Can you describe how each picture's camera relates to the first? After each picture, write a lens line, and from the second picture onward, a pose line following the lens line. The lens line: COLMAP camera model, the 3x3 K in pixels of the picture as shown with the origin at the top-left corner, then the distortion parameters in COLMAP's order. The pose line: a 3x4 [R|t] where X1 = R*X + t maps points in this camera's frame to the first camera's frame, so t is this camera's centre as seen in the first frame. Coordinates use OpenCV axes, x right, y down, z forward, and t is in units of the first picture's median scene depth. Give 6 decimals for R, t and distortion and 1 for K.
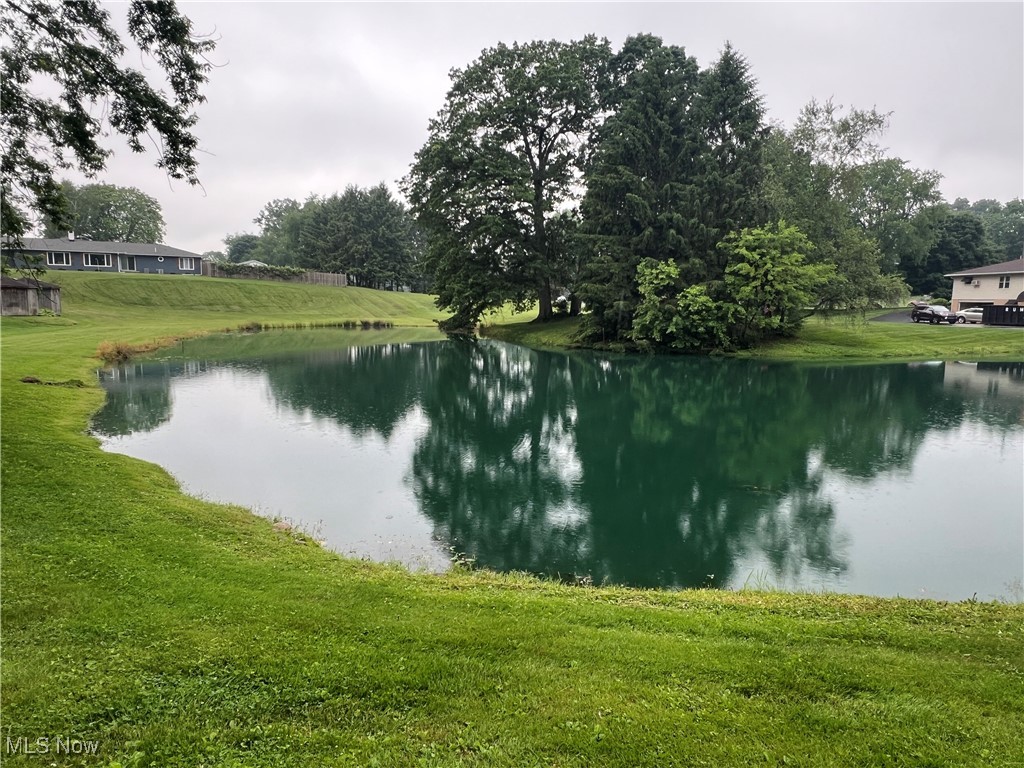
lens RADIAL K [[651.2, 0, 512.6], [0, 651.2, 390.3], [0, 0, 1]] dist [0.001127, -0.000156]
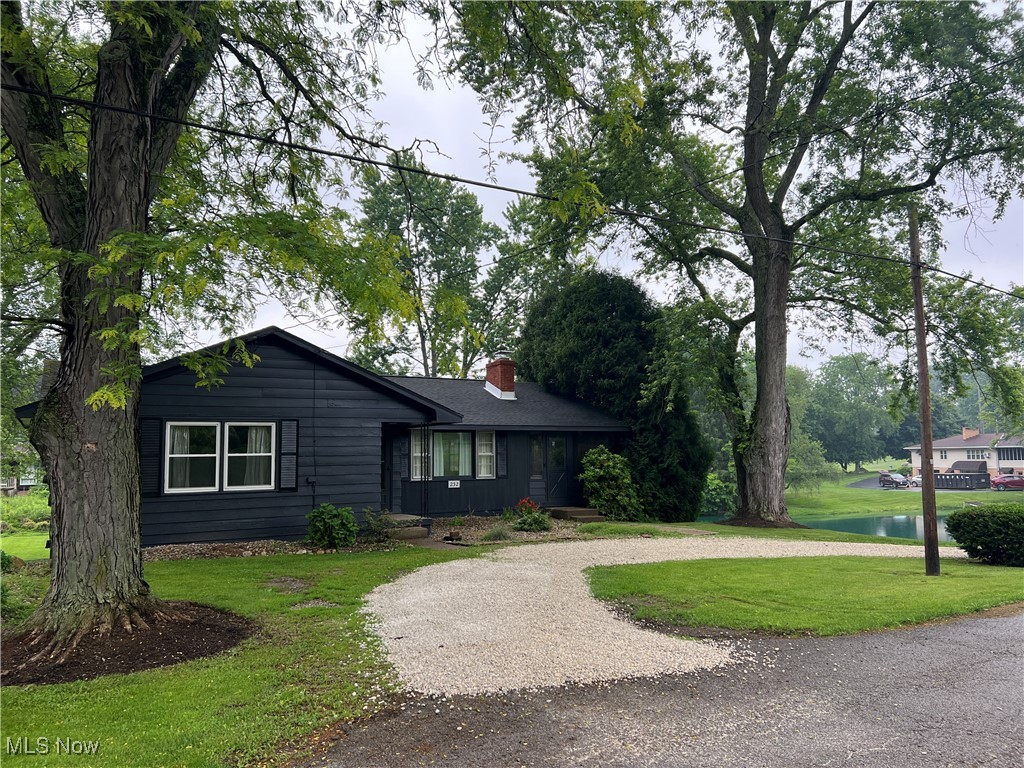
lens RADIAL K [[777.6, 0, 509.2], [0, 777.6, 382.0], [0, 0, 1]] dist [0.054442, -0.039044]
pose [[0.999295, -0.026753, 0.026351, -0.246596], [0.032146, 0.972177, -0.232033, 0.050360], [-0.019411, 0.232716, 0.972351, -0.861820]]
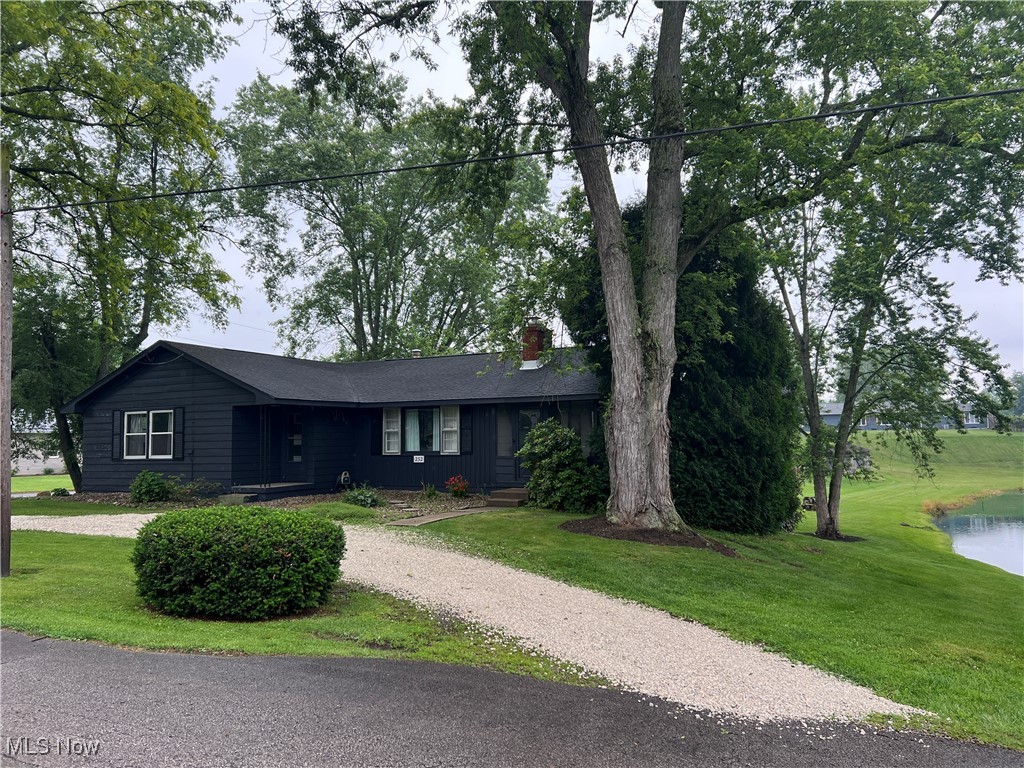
lens RADIAL K [[777.6, 0, 511.7], [0, 777.6, 387.0], [0, 0, 1]] dist [0.054442, -0.039044]
pose [[0.561725, -0.077514, -0.823684, 0.235928], [-0.089451, 0.984074, -0.153610, 0.020876], [0.822474, 0.159966, 0.545846, -0.569601]]
